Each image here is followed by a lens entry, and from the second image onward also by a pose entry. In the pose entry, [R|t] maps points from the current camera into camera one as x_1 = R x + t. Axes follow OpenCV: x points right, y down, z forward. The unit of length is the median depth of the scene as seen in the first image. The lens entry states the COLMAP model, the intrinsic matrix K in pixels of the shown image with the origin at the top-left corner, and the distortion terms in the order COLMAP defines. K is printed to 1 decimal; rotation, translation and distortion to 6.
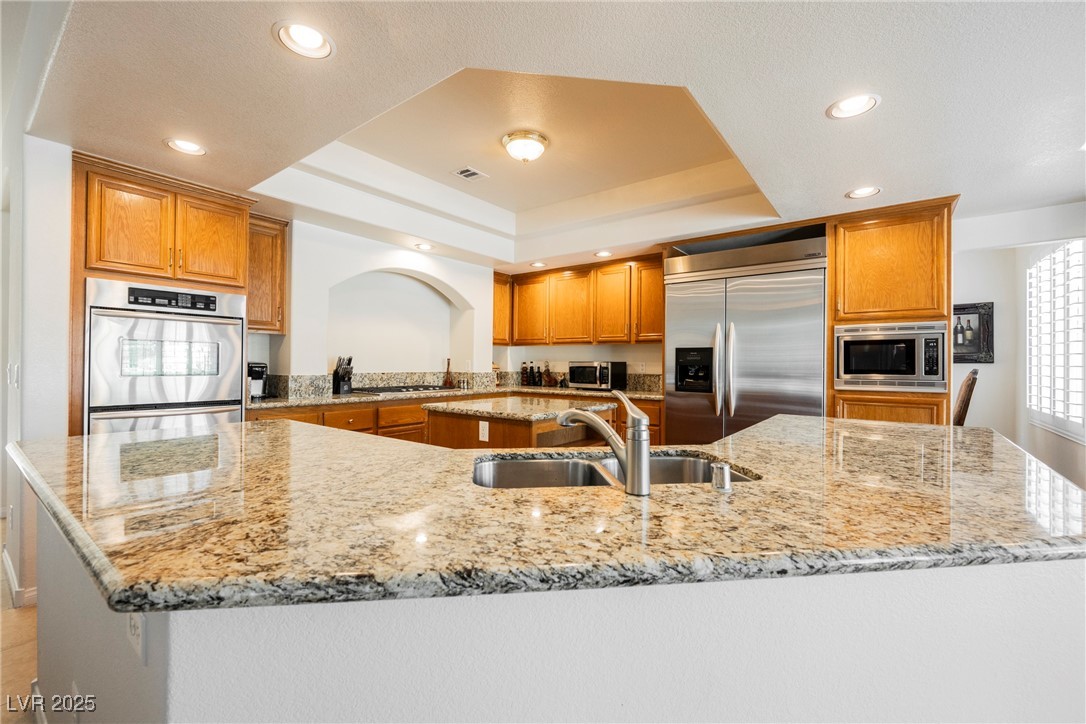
lens RADIAL K [[452.0, 0, 543.0], [0, 452.0, 362.0], [0, 0, 1]] dist [-0.001568, -0.000212]
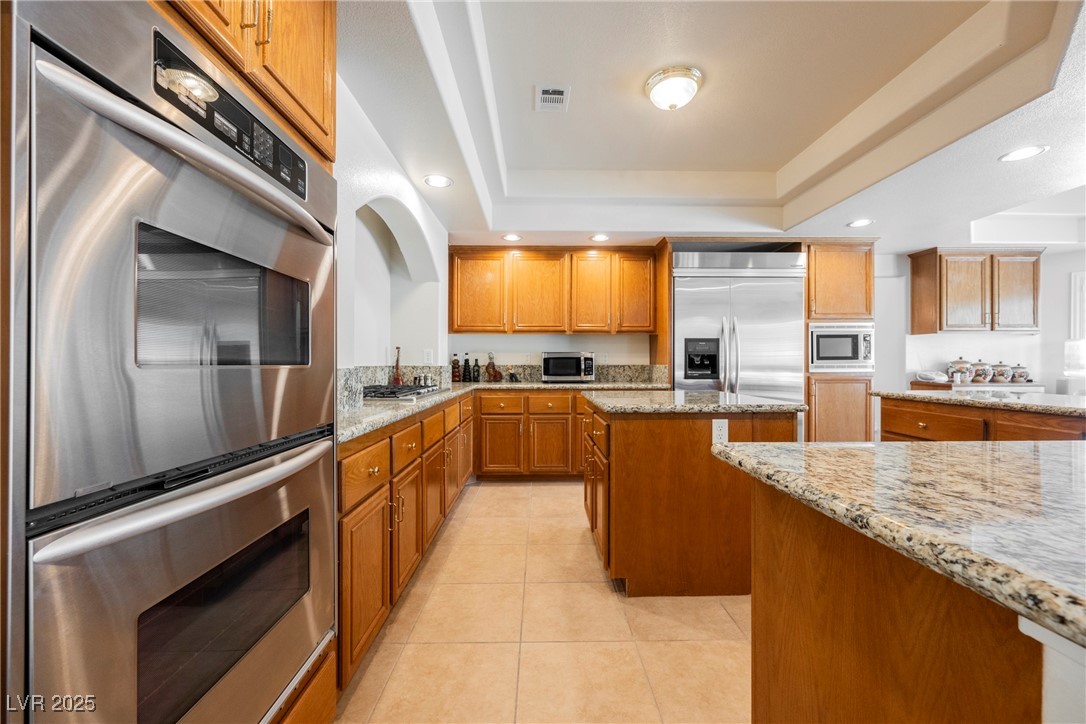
lens RADIAL K [[423.5, 0, 543.0], [0, 423.5, 362.0], [0, 0, 1]] dist [-0.002029, -0.000048]
pose [[0.785481, -0.005954, 0.618857, -0.506053], [0.004862, 0.999982, 0.003450, 0.017081], [-0.618867, 0.000299, 0.785496, 0.376588]]
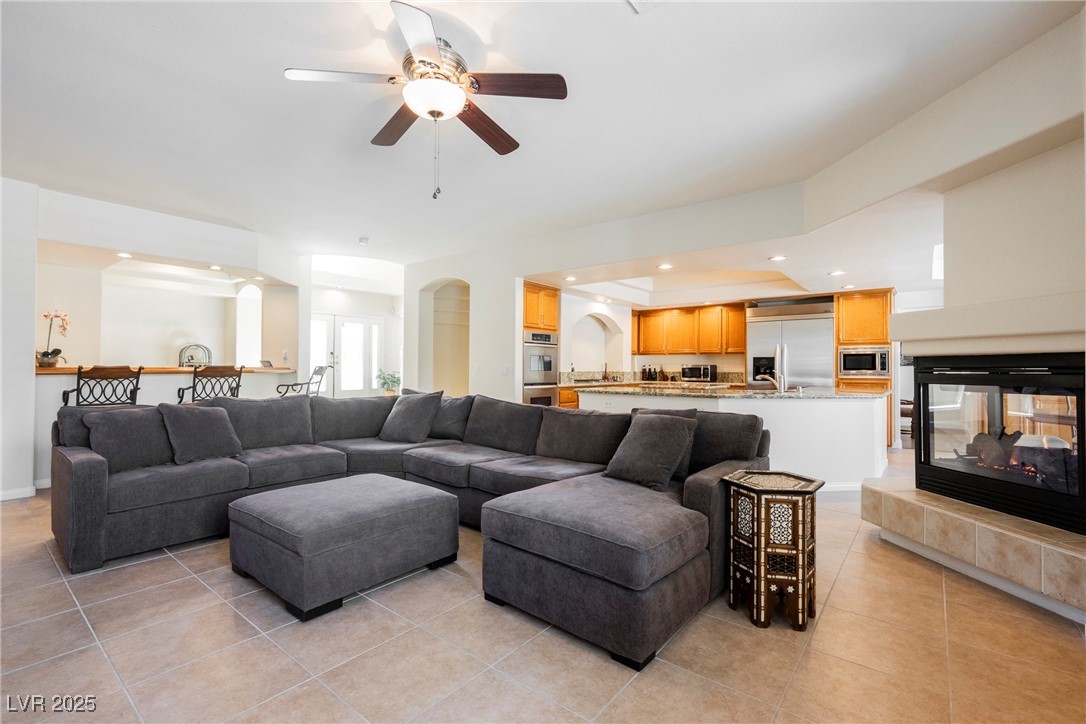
lens RADIAL K [[477.7, 0, 543.0], [0, 477.7, 362.0], [0, 0, 1]] dist [0.001306, 0.000075]
pose [[0.999755, -0.001892, -0.022061, -0.454761], [0.001653, 0.999940, -0.010847, 0.007309], [0.022080, 0.010808, 0.999698, -0.844015]]
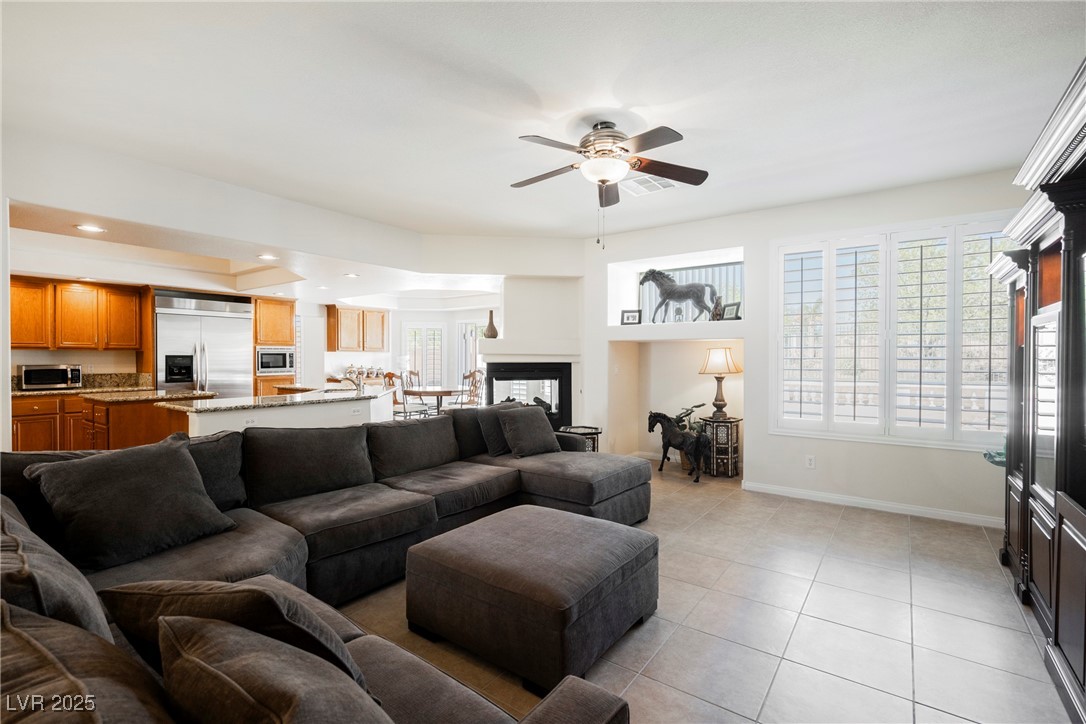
lens RADIAL K [[491.7, 0, 543.0], [0, 491.7, 362.0], [0, 0, 1]] dist [0.004088, -0.000513]
pose [[-0.024139, -0.017248, 0.999560, -1.259583], [-0.002307, 0.999849, 0.017197, -0.035046], [-0.999706, -0.001891, -0.024176, -0.227500]]
